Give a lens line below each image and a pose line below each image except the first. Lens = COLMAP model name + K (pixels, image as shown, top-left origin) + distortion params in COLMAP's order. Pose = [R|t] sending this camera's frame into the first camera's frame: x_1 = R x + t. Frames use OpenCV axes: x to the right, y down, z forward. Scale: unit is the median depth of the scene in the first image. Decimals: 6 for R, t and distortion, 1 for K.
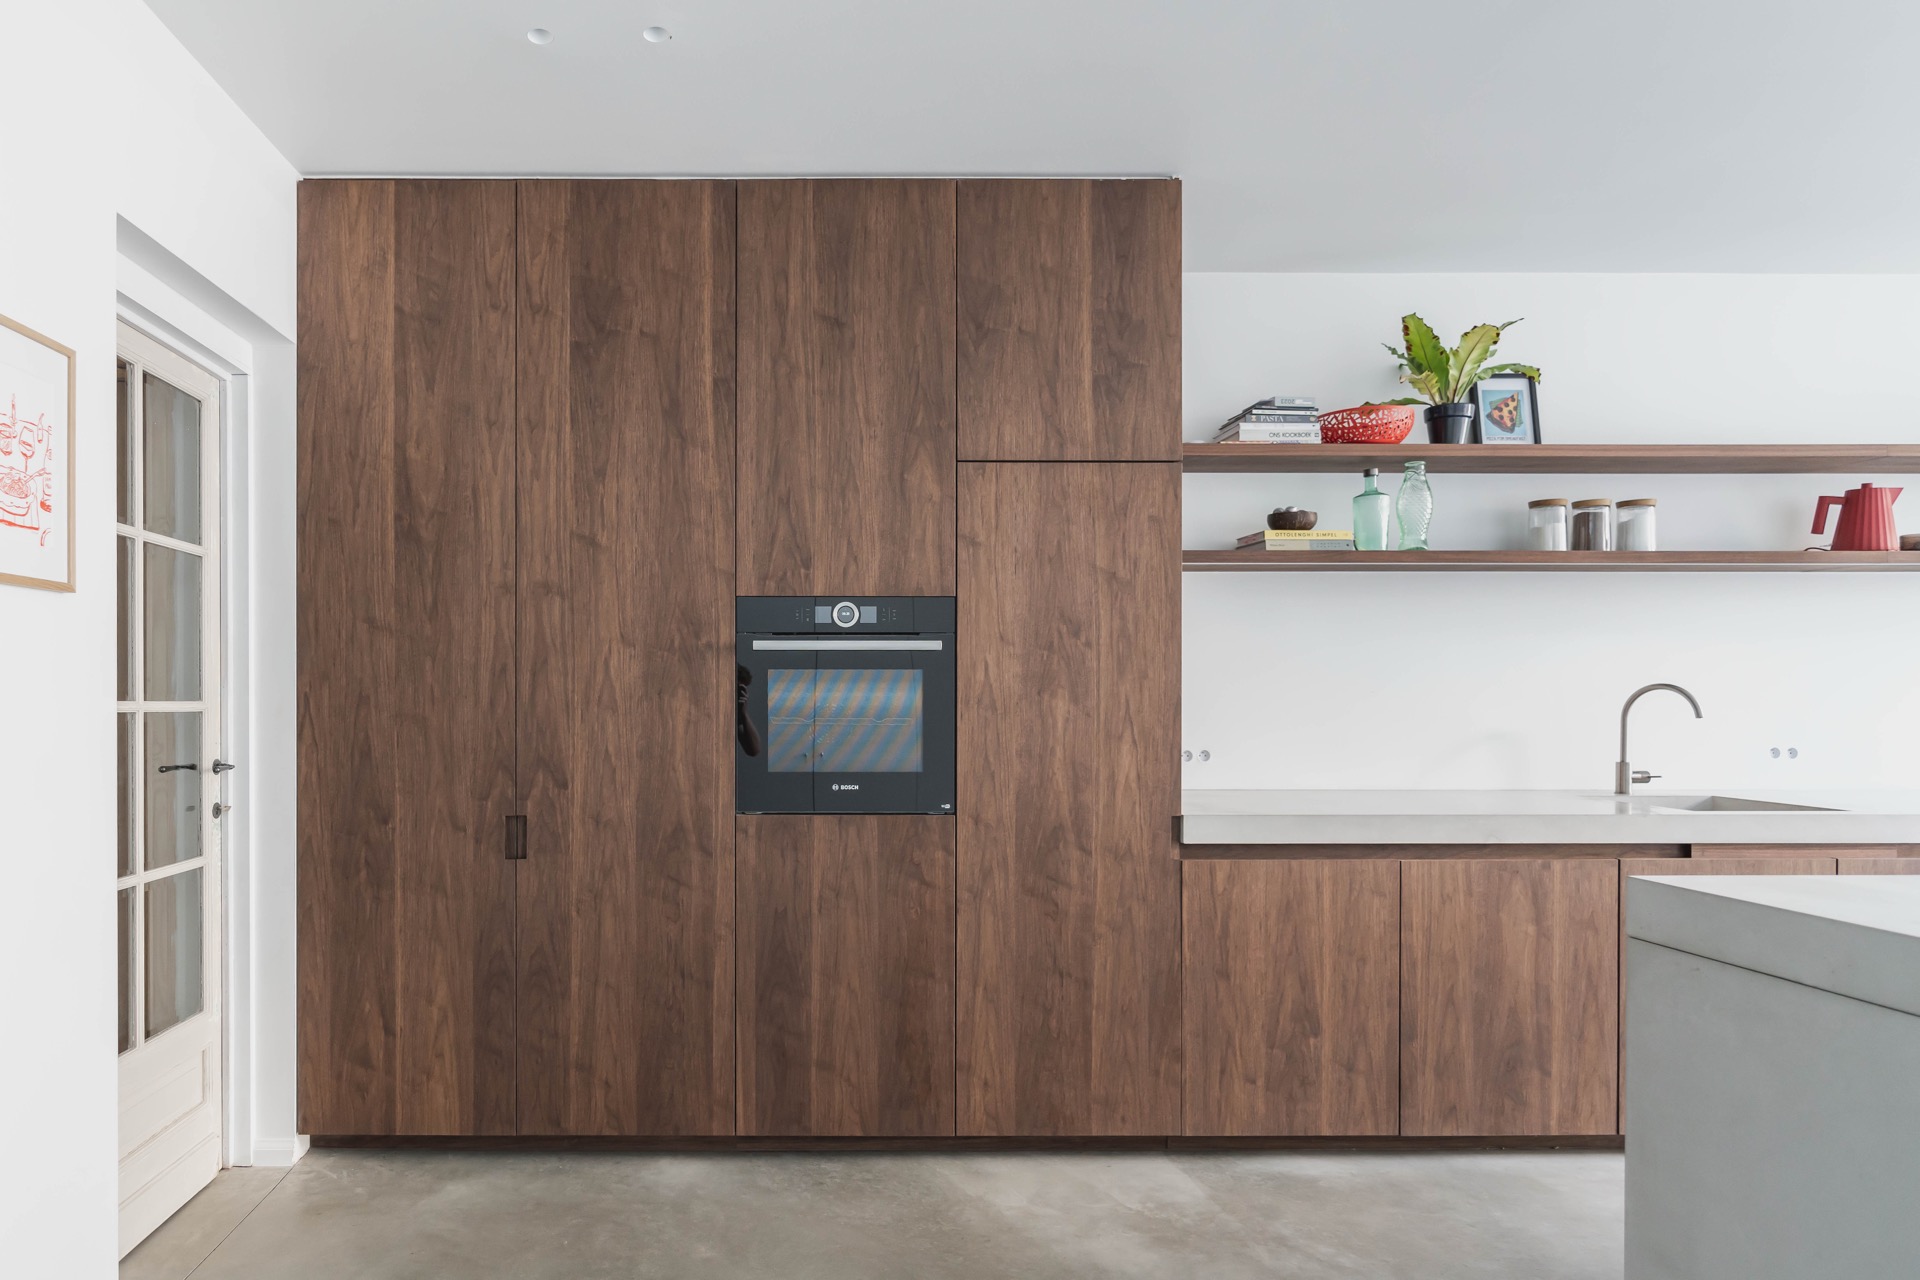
lens RADIAL K [[1122.2, 0, 742.5], [0, 1122.2, 701.2], [0, 0, 1]] dist [-0.004157, 0.001383]
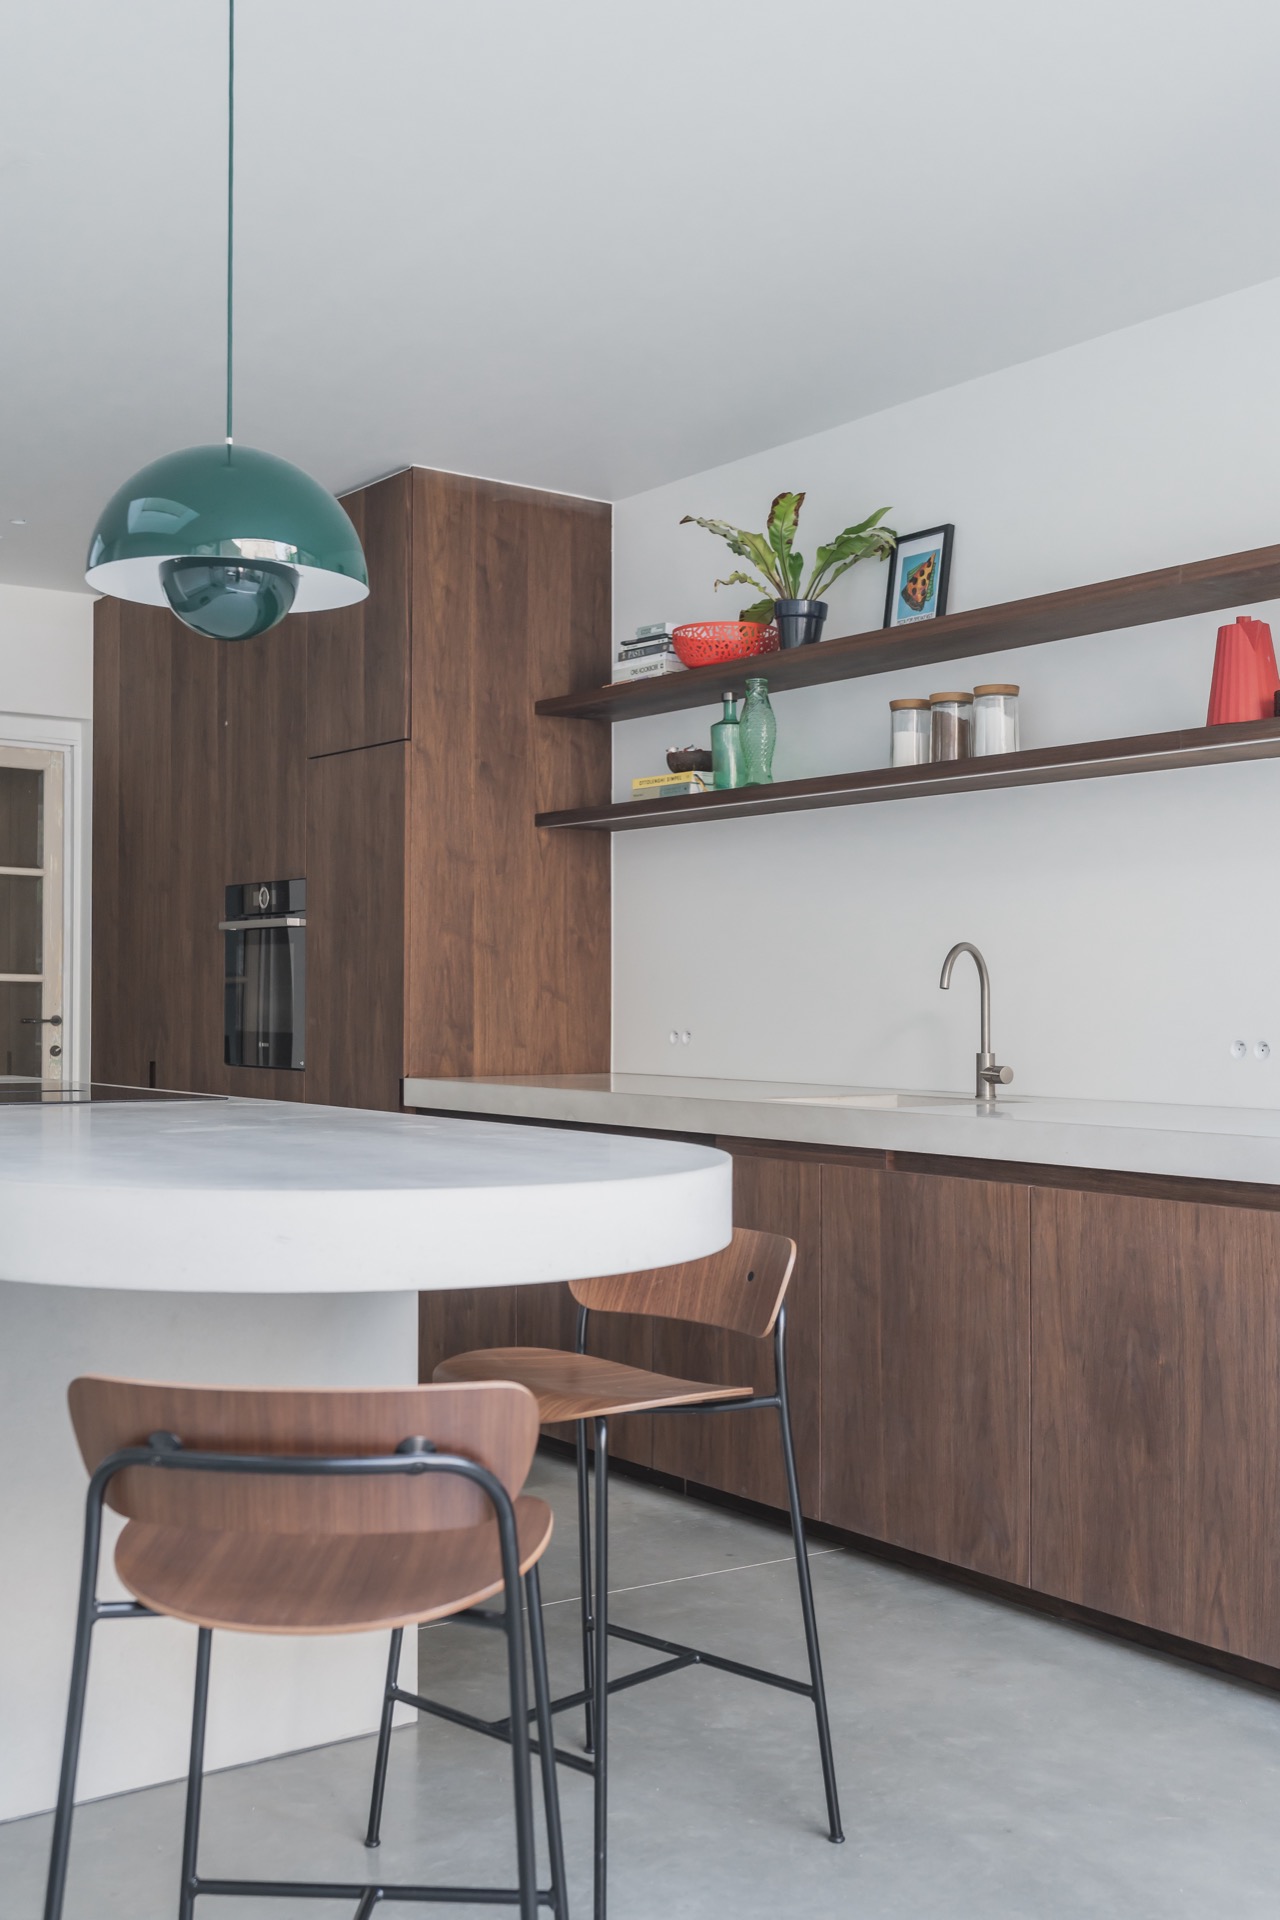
lens RADIAL K [[1957.0, 0, 745.5], [0, 1957.0, 964.8], [0, 0, 1]] dist [-0.001963, -0.005707]
pose [[0.623665, -0.010641, -0.781619, 1.981886], [-0.007774, 0.999773, -0.019813, 0.028529], [0.781653, 0.018433, 0.623442, 0.120849]]
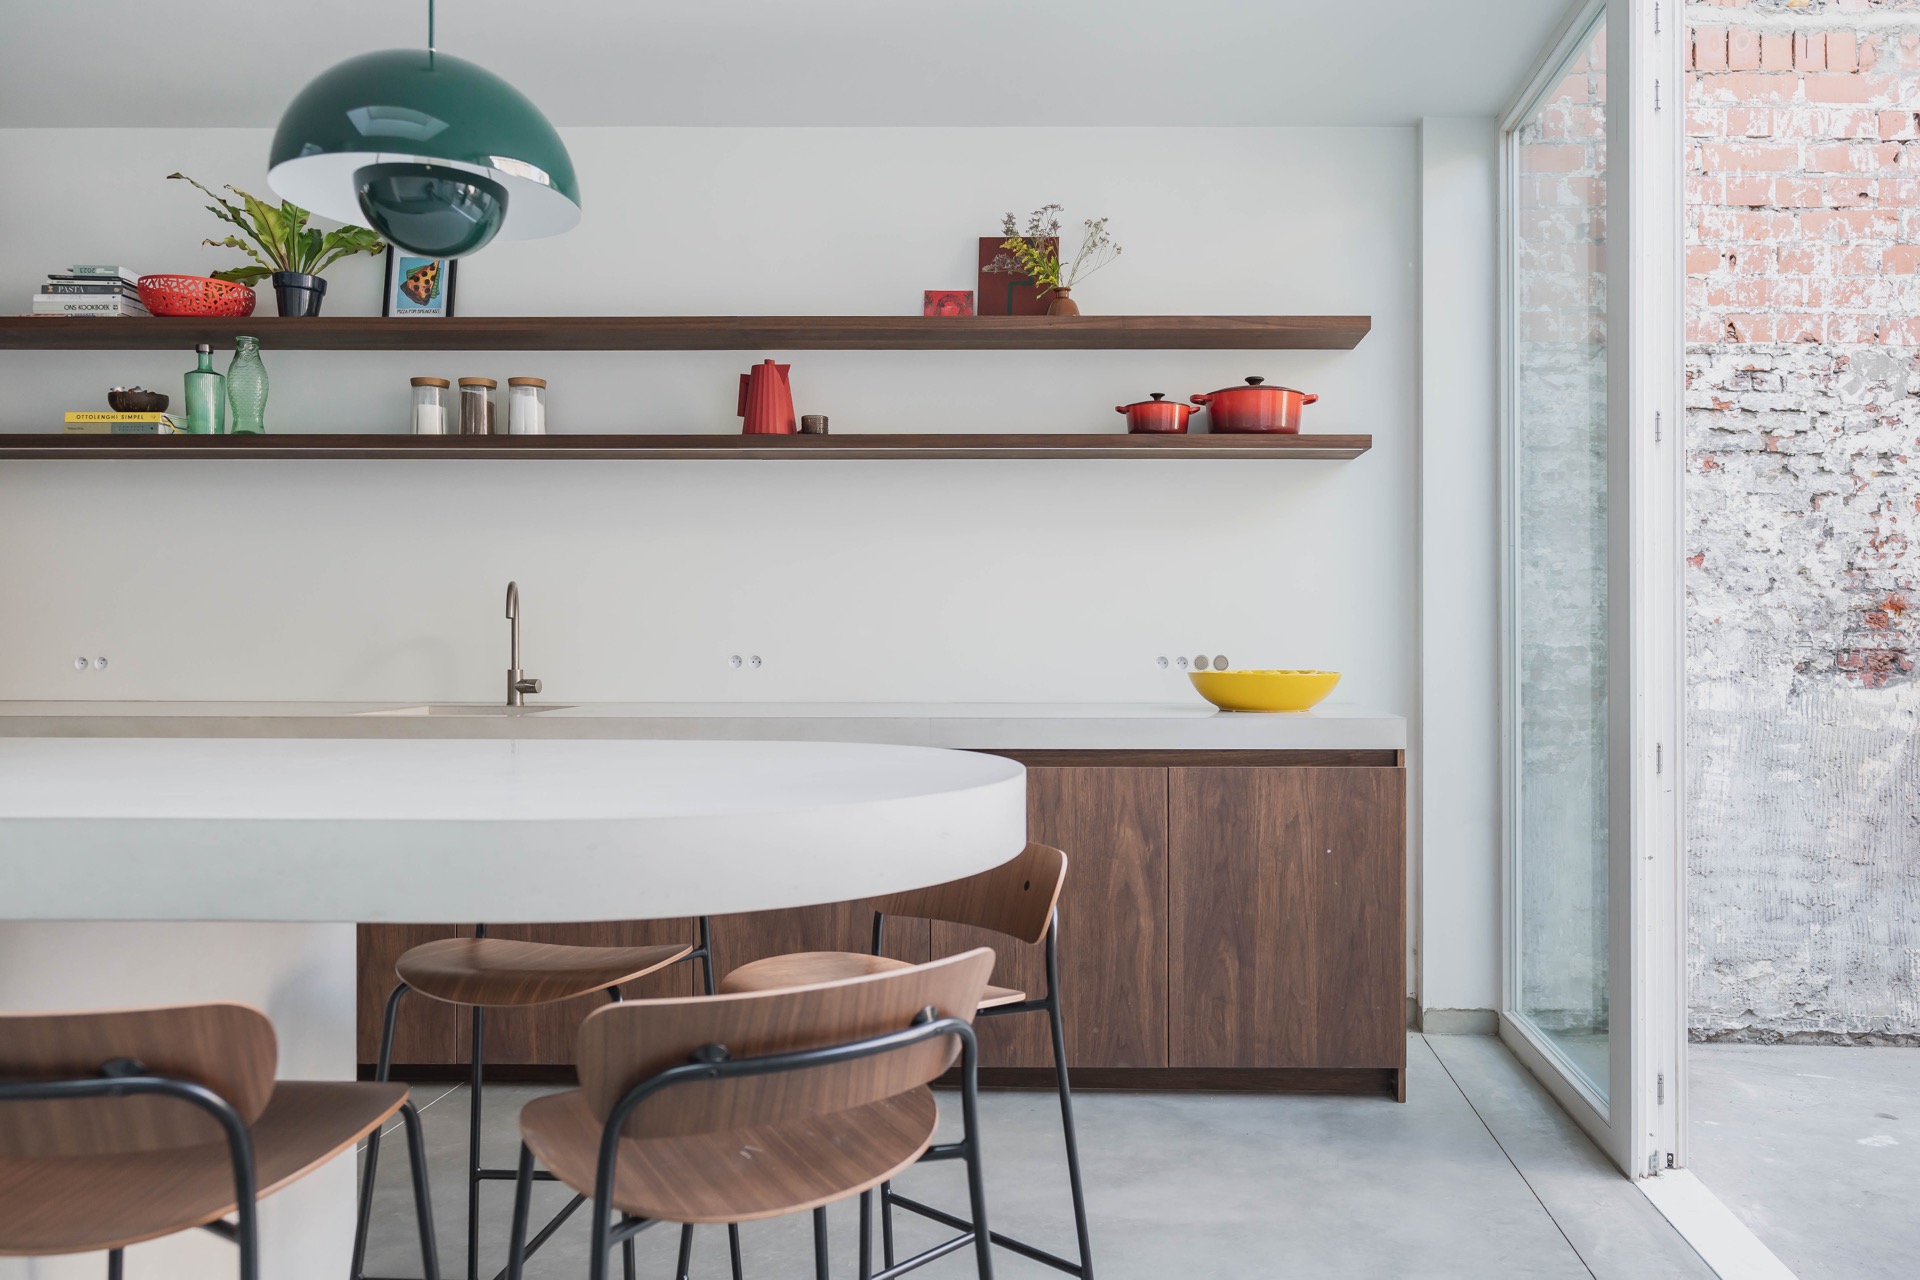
lens RADIAL K [[1321.4, 0, 1095.1], [0, 1321.4, 636.1], [0, 0, 1]] dist [-0.003293, 0.000889]
pose [[0.999938, 0.002734, -0.010836, 1.504409], [-0.002756, 0.999994, -0.002016, 0.033704], [0.010830, 0.002046, 0.999939, -0.068643]]
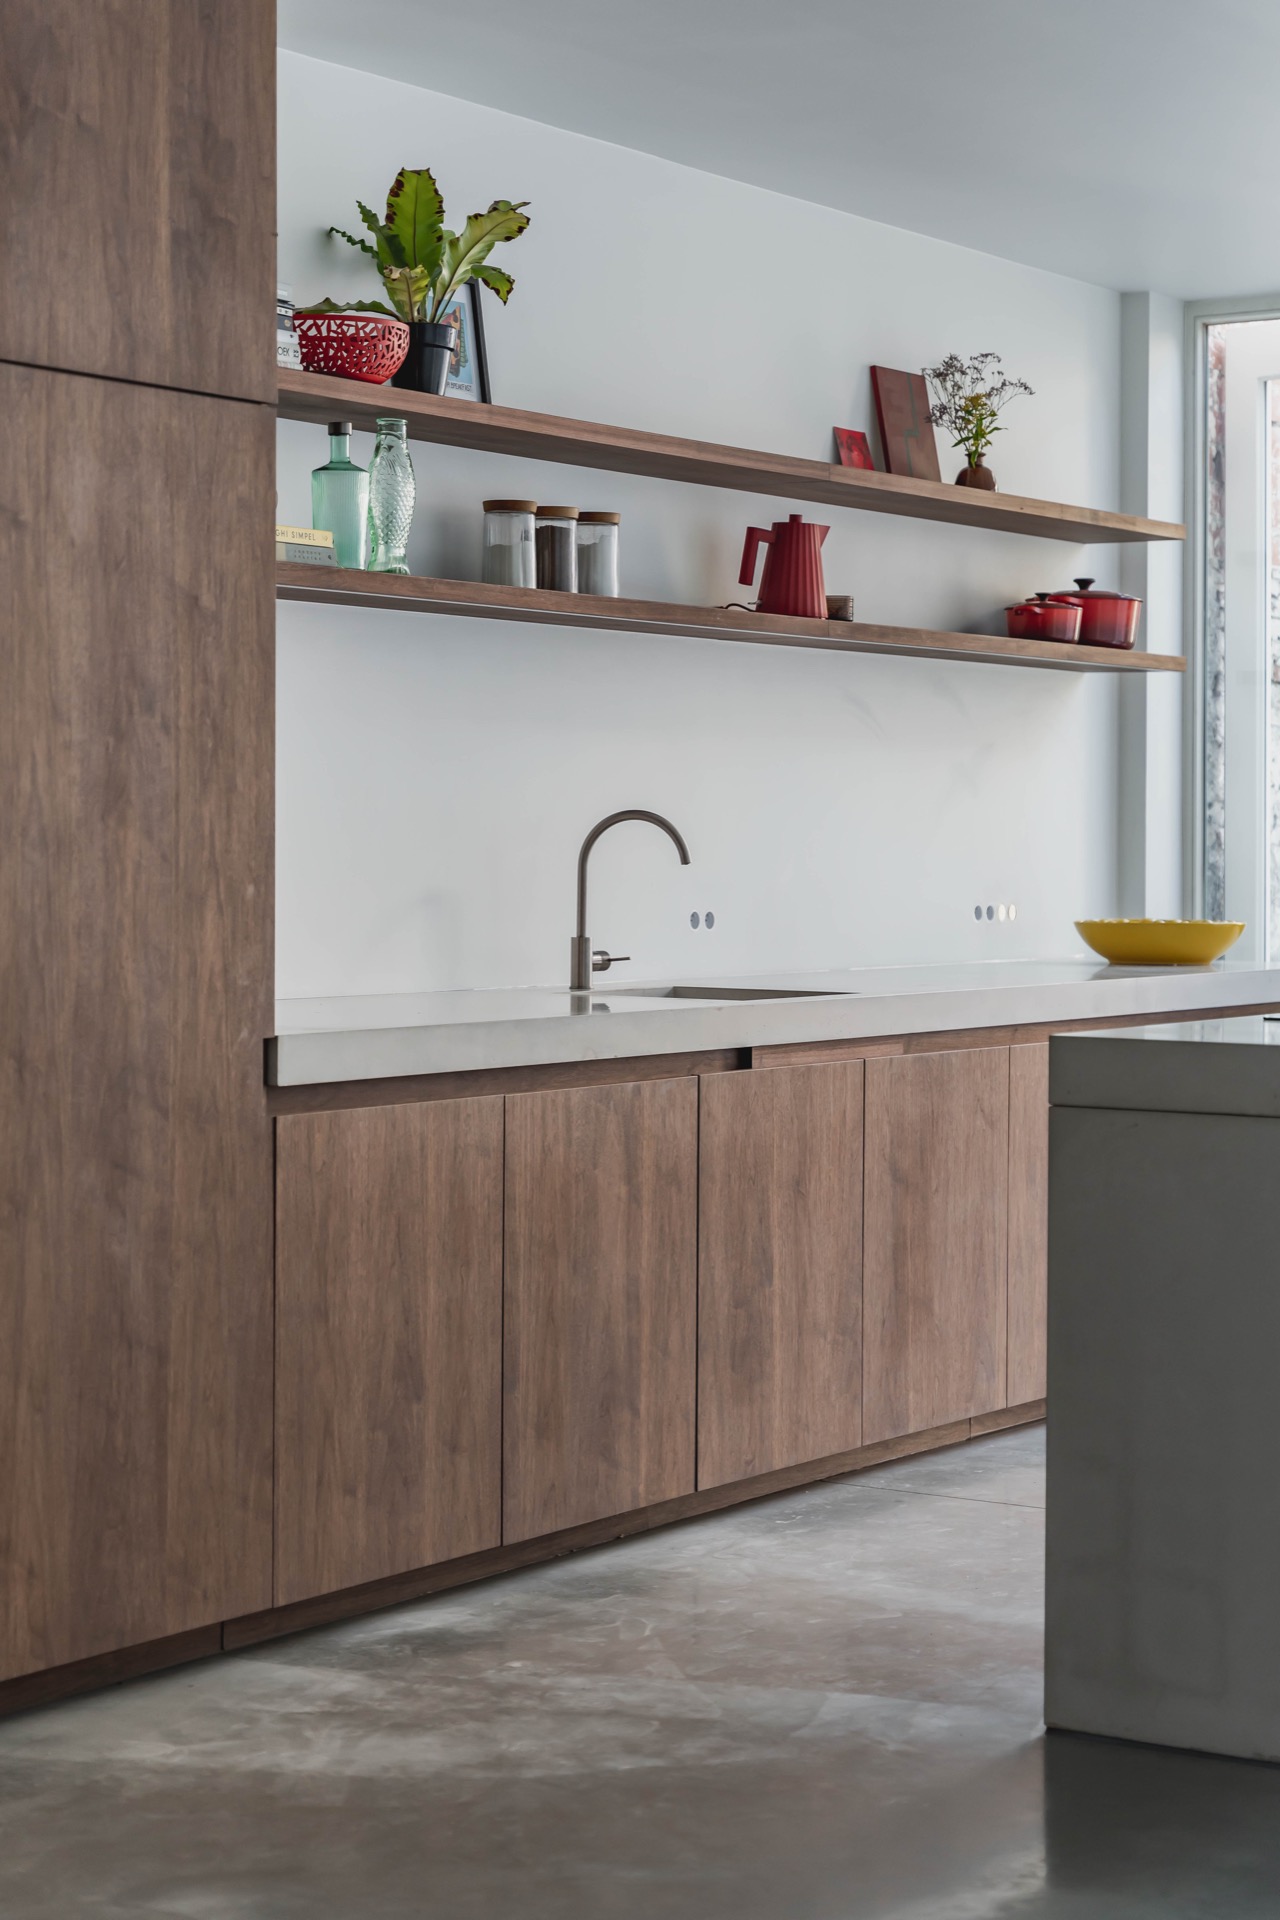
lens RADIAL K [[3621.9, 0, 640.0], [0, 3621.9, 960.0], [0, 0, 1]] dist [0.023601, 0.119257]
pose [[0.558516, -0.025149, 0.829113, -1.006834], [0.004650, 0.999620, 0.027188, 0.014962], [-0.829481, -0.011329, 0.558420, -0.164509]]
